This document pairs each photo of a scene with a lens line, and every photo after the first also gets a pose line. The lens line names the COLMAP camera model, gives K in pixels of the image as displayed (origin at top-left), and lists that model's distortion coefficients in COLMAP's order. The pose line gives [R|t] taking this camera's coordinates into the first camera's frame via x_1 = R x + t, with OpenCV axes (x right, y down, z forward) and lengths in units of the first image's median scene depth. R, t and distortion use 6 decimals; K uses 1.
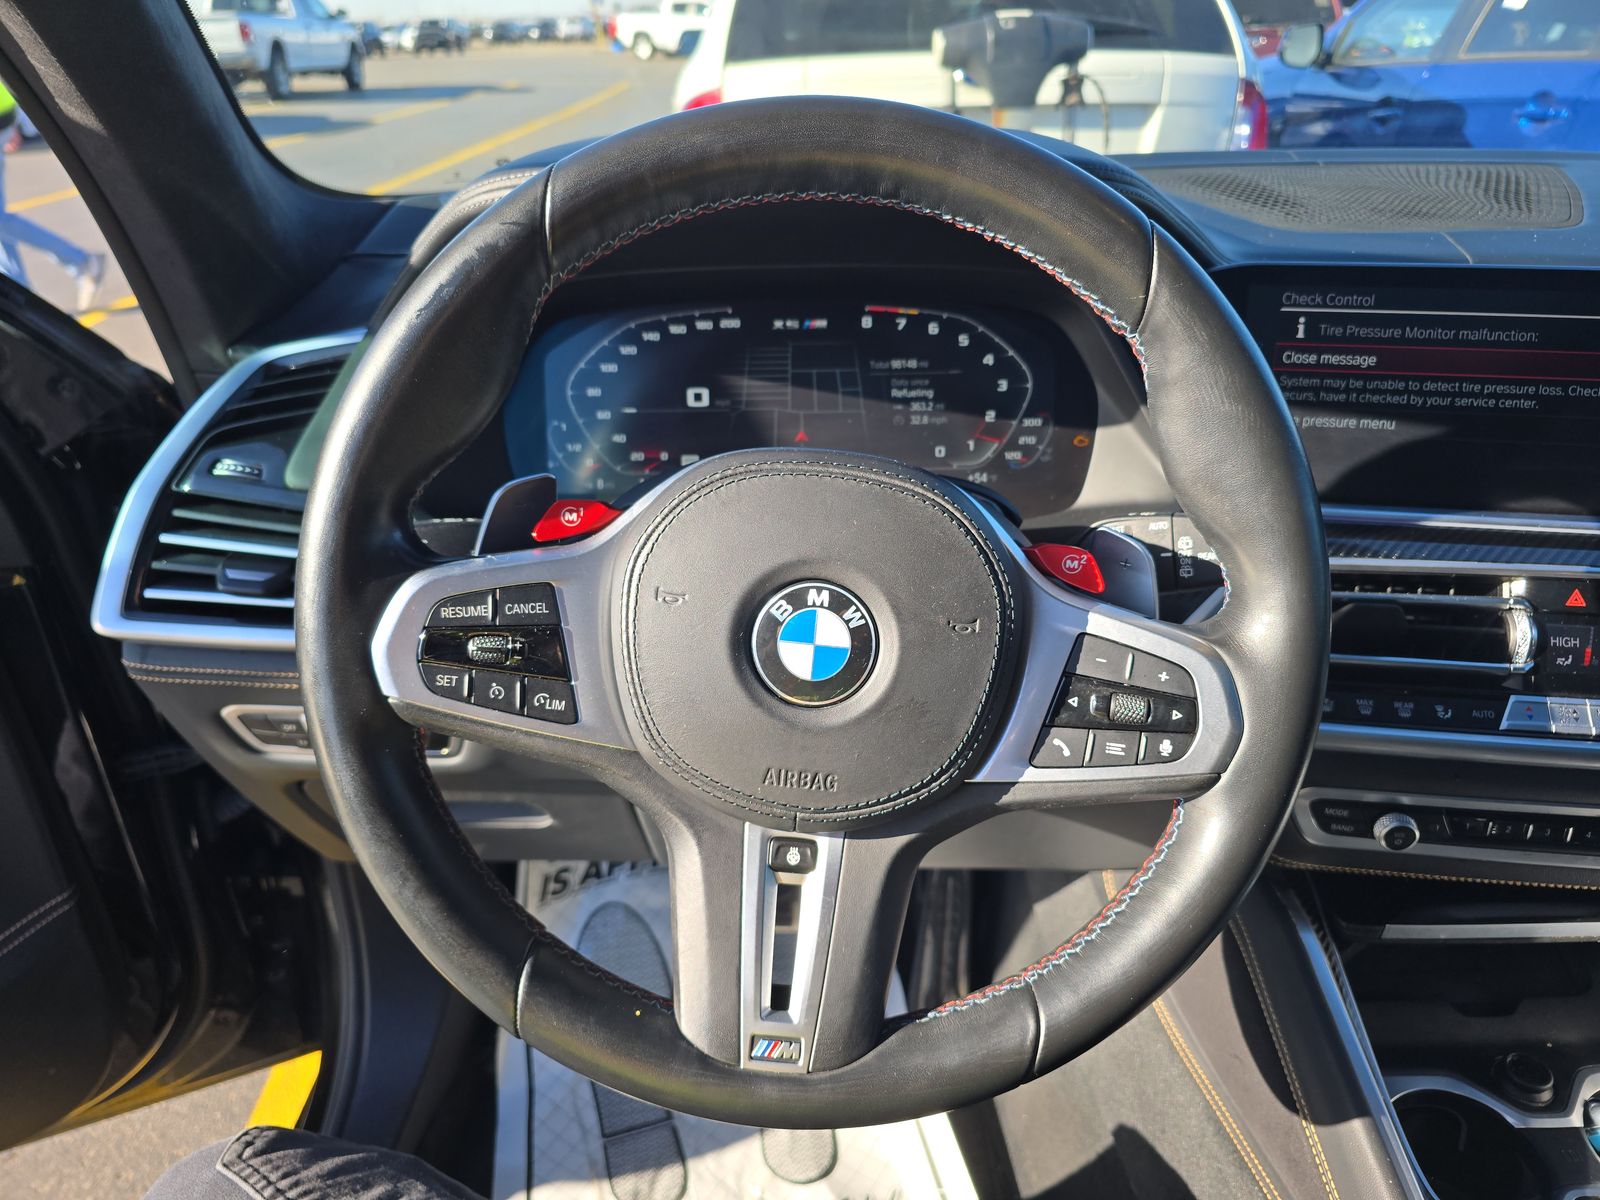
lens RADIAL K [[1054.1, 0, 785.9], [0, 1054.1, 616.5], [0, 0, 1]] dist [-0.005240, -0.019396]
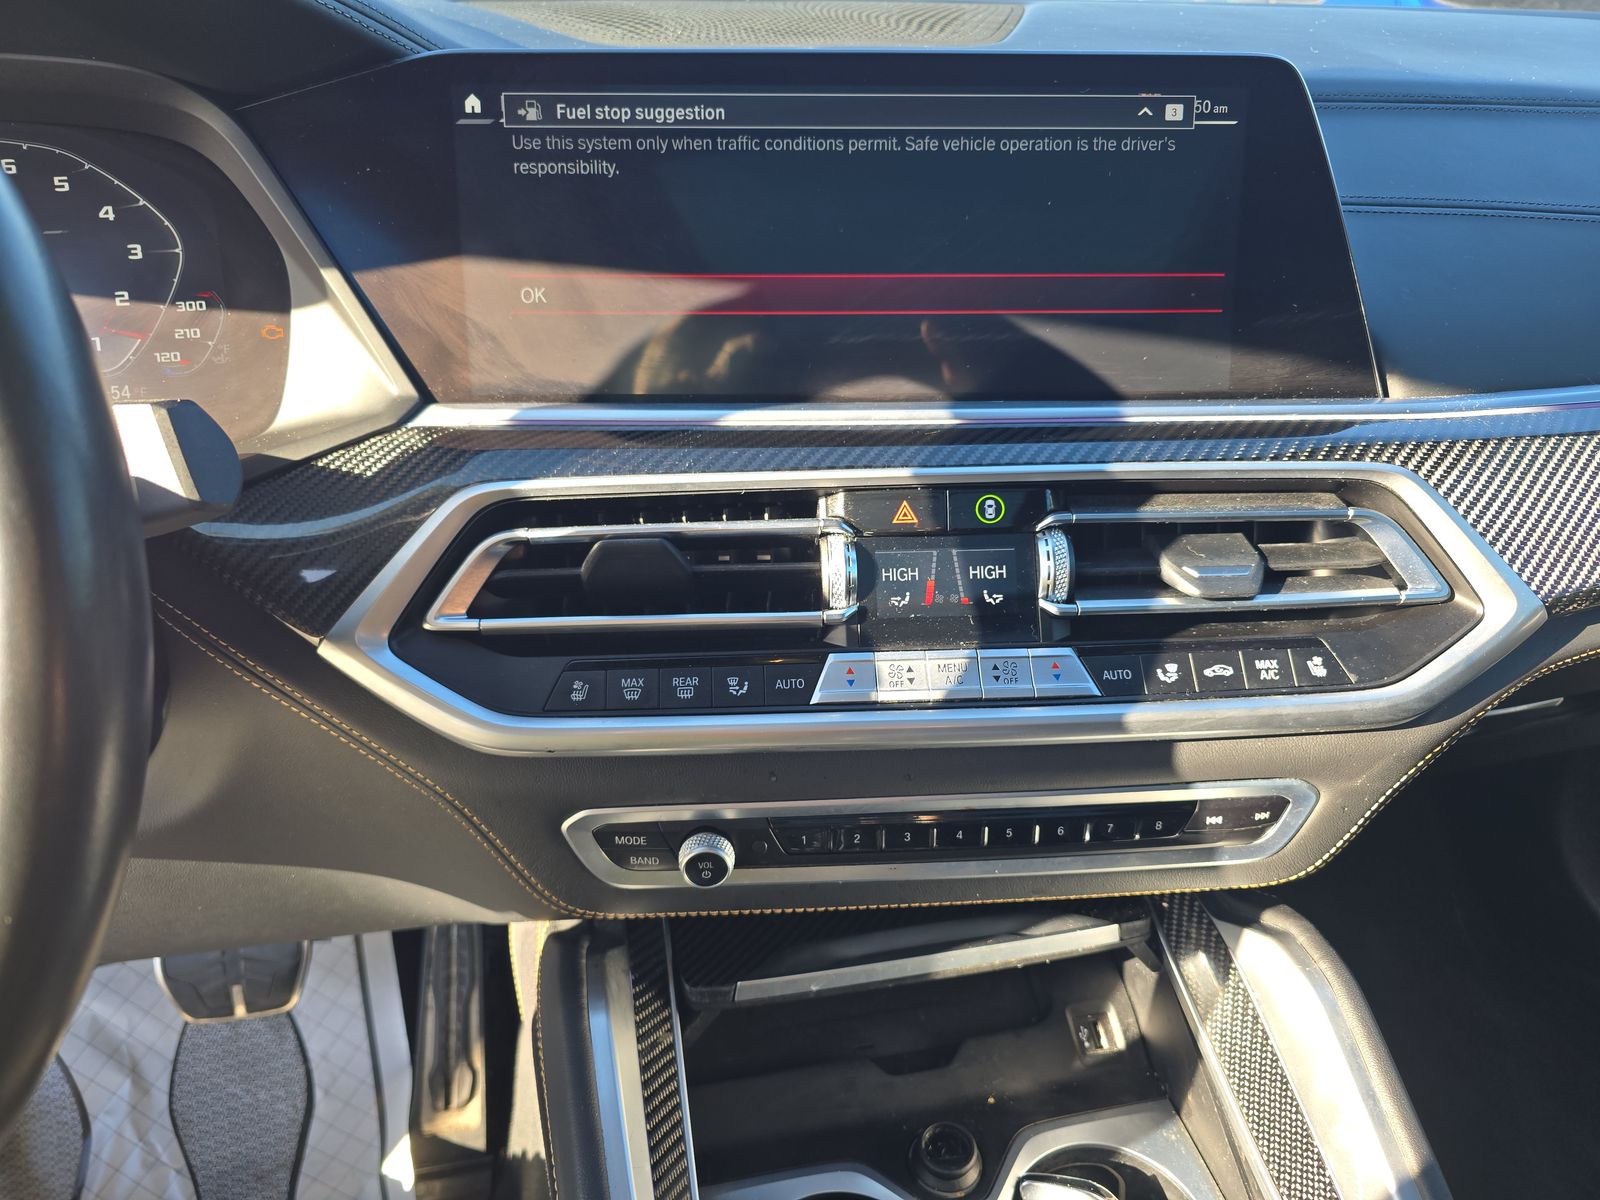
lens RADIAL K [[1104.7, 0, 801.4], [0, 1104.7, 593.9], [0, 0, 1]] dist [-0.024250, 0.000502]
pose [[0.974272, -0.076627, 0.211951, 0.455576], [0.076576, 0.997028, 0.008459, 0.023246], [-0.211969, 0.007989, 0.977244, 0.237046]]
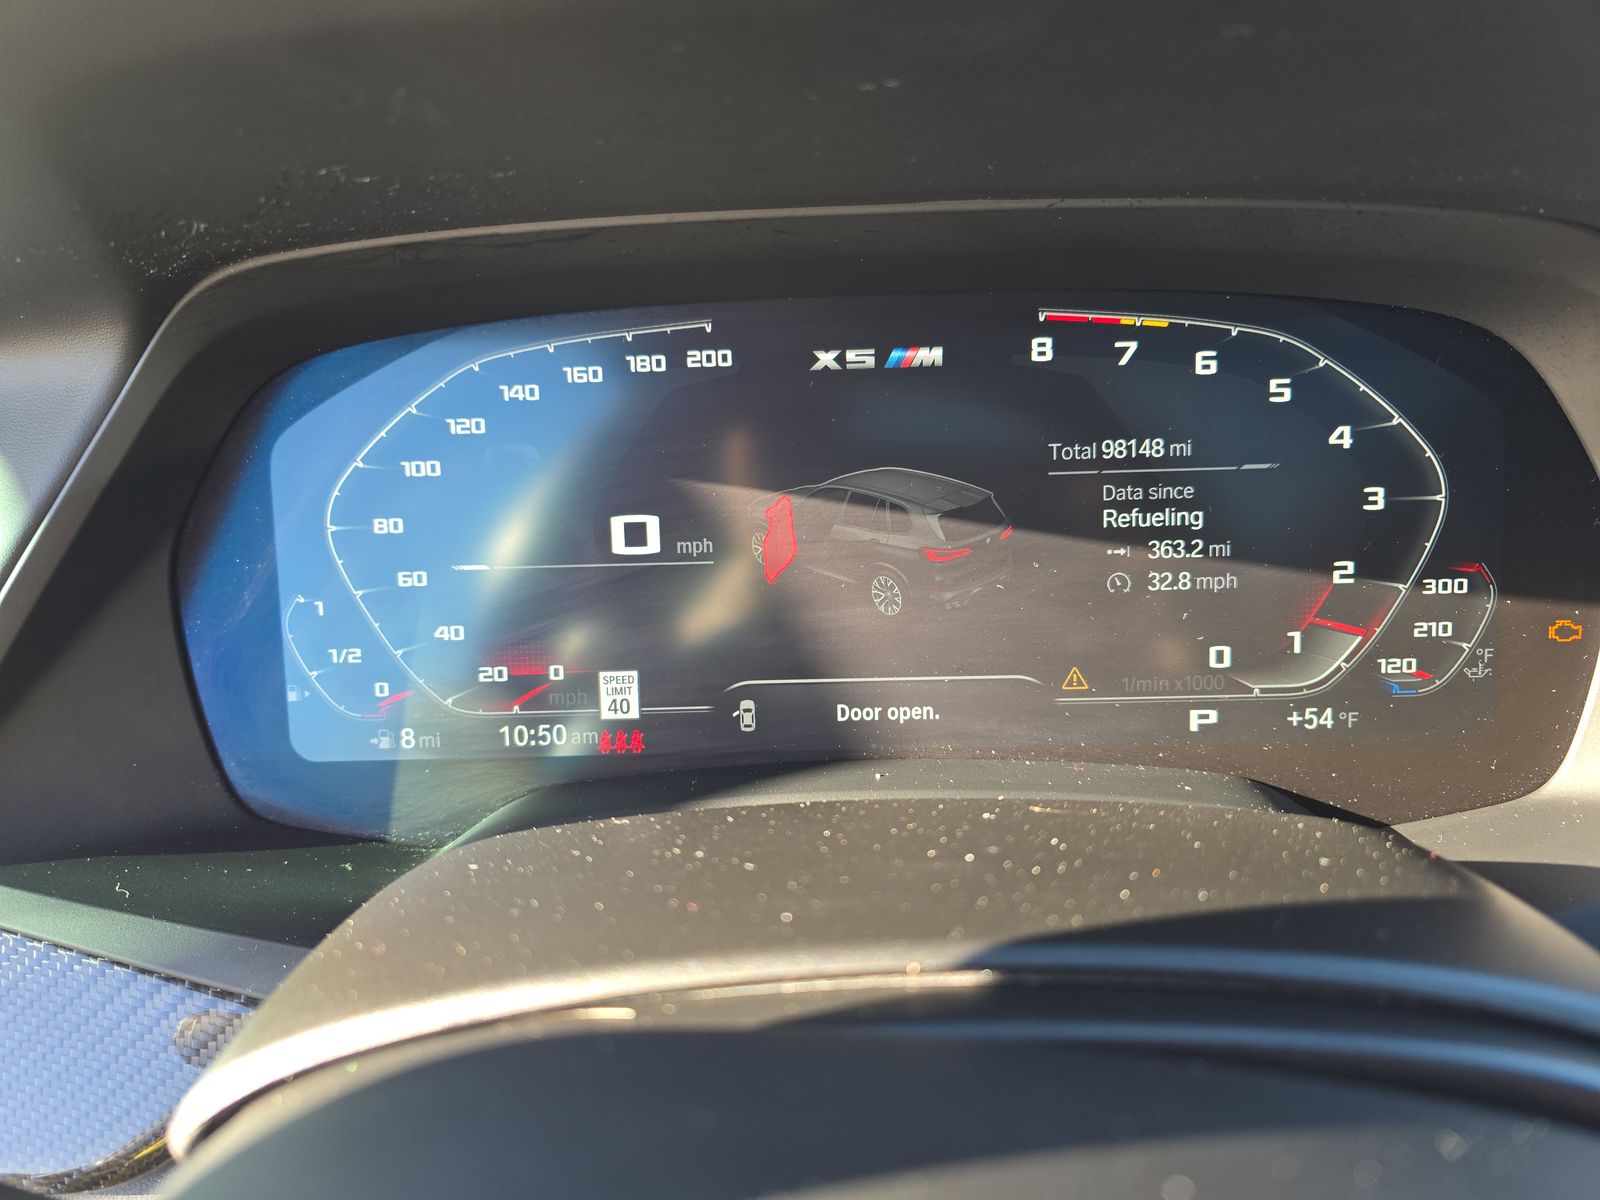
lens RADIAL K [[1104.7, 0, 807.4], [0, 1104.7, 591.2], [0, 0, 1]] dist [-0.024250, 0.000502]
pose [[0.999349, -0.007622, -0.035270, -0.000190], [0.006642, 0.999591, -0.027801, -0.173731], [0.035468, 0.027548, 0.998991, 0.568746]]
